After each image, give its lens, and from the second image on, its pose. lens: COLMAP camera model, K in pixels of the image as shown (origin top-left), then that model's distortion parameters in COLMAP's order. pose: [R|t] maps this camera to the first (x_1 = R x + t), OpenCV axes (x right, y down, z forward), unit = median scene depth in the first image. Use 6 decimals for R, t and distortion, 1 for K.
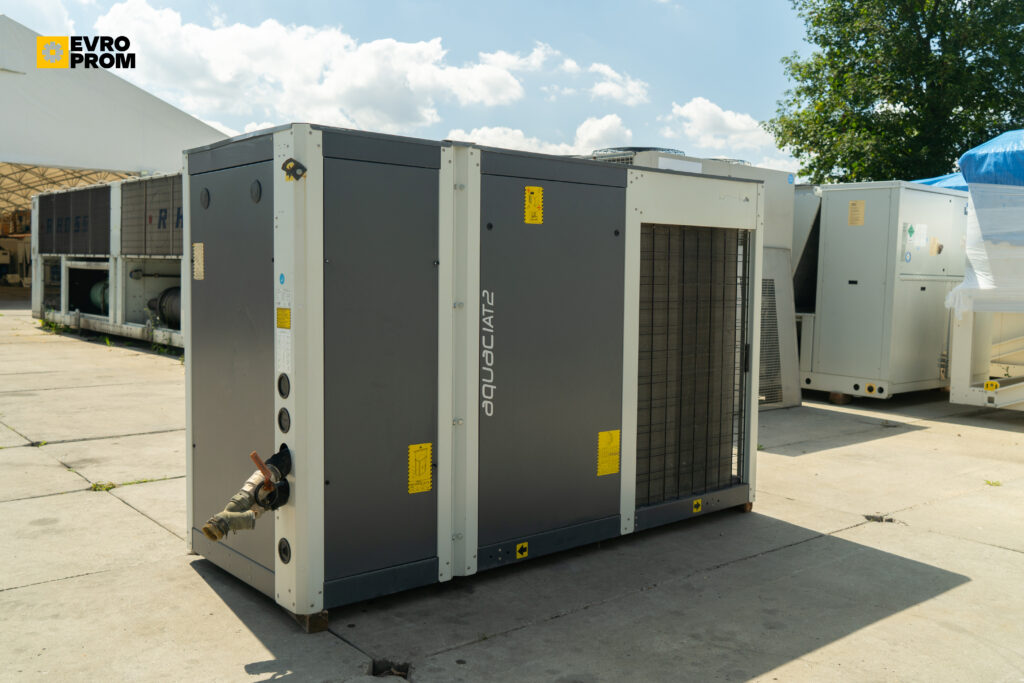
lens RADIAL K [[941.3, 0, 512.0], [0, 941.3, 341.5], [0, 0, 1]] dist [-0.015825, 0.100363]
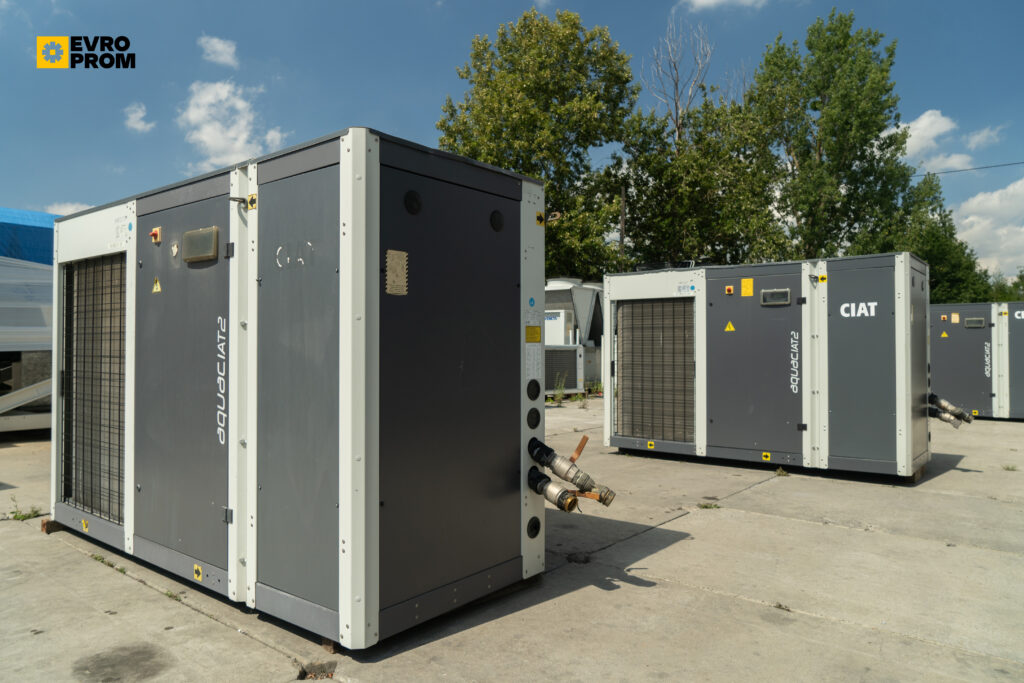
lens RADIAL K [[681.9, 0, 512.0], [0, 681.9, 341.5], [0, 0, 1]] dist [-0.015341, 0.001788]
pose [[-0.199149, -0.013290, 0.979879, -1.058881], [0.060195, 0.997854, 0.025768, -0.038344], [-0.978119, 0.064116, -0.197922, 1.150321]]
